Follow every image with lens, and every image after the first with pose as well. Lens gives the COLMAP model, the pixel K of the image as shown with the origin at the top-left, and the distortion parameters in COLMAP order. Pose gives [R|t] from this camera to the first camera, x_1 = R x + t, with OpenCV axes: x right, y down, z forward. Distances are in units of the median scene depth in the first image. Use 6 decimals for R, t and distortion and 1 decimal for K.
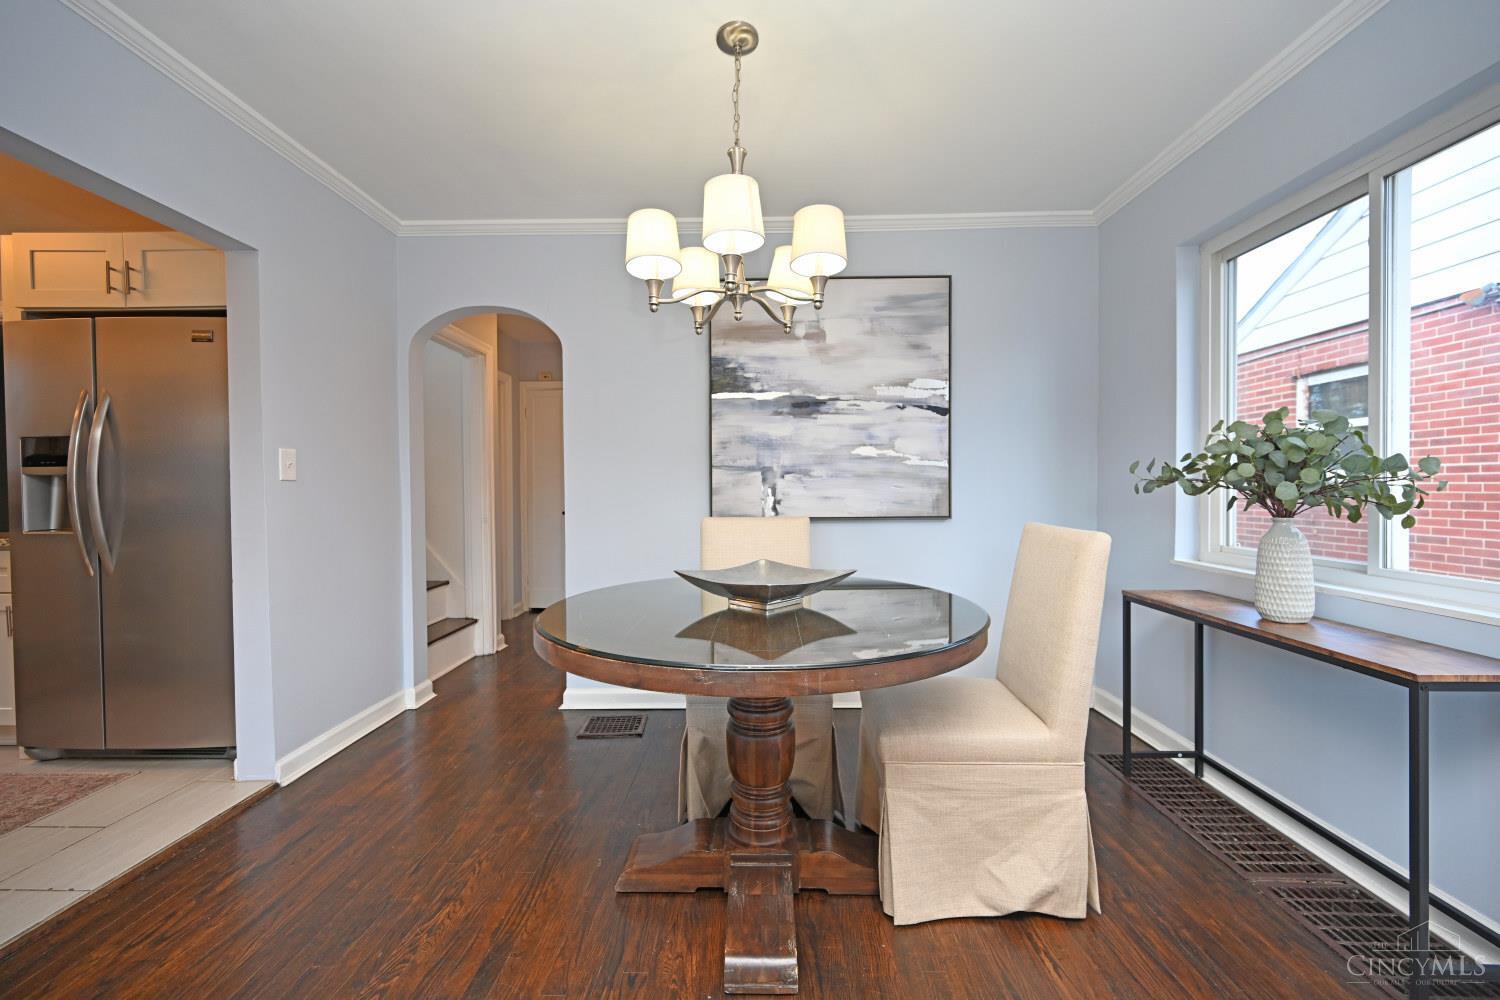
lens RADIAL K [[590.8, 0, 746.3], [0, 590.8, 490.7], [0, 0, 1]] dist [-0.000468, 0.000115]
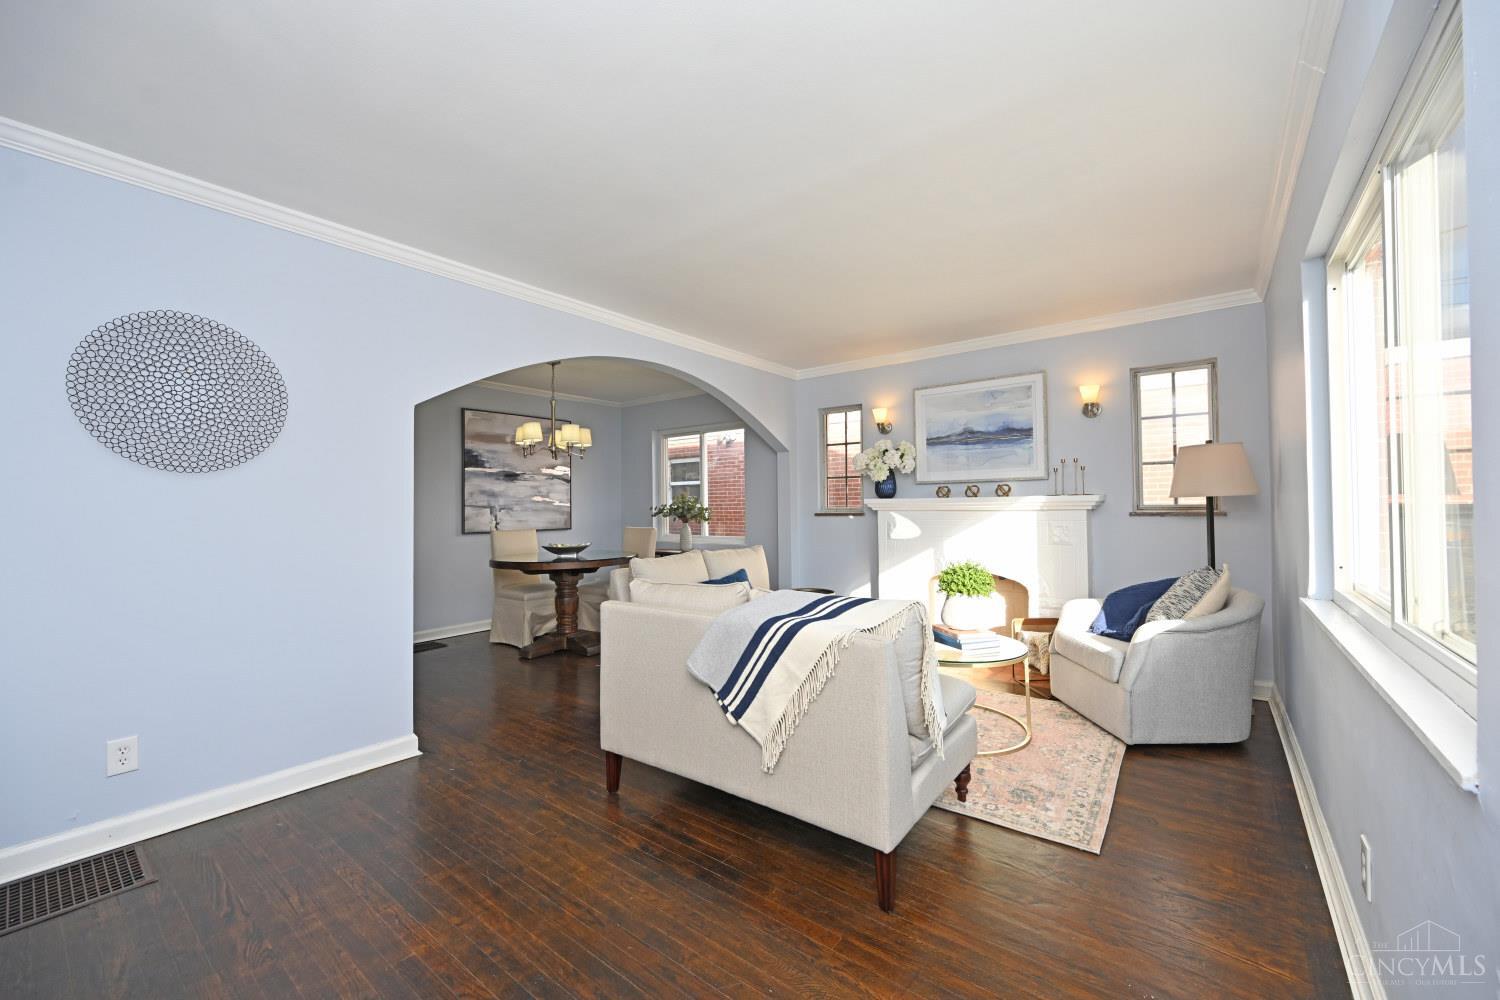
lens RADIAL K [[590.8, 0, 750.6], [0, 590.8, 500.6], [0, 0, 1]] dist [-0.000468, 0.000115]
pose [[0.608299, 0.007812, 0.793670, -1.014857], [0.011225, 0.999767, -0.018443, -0.012169], [-0.793629, 0.020128, 0.608069, -0.897655]]
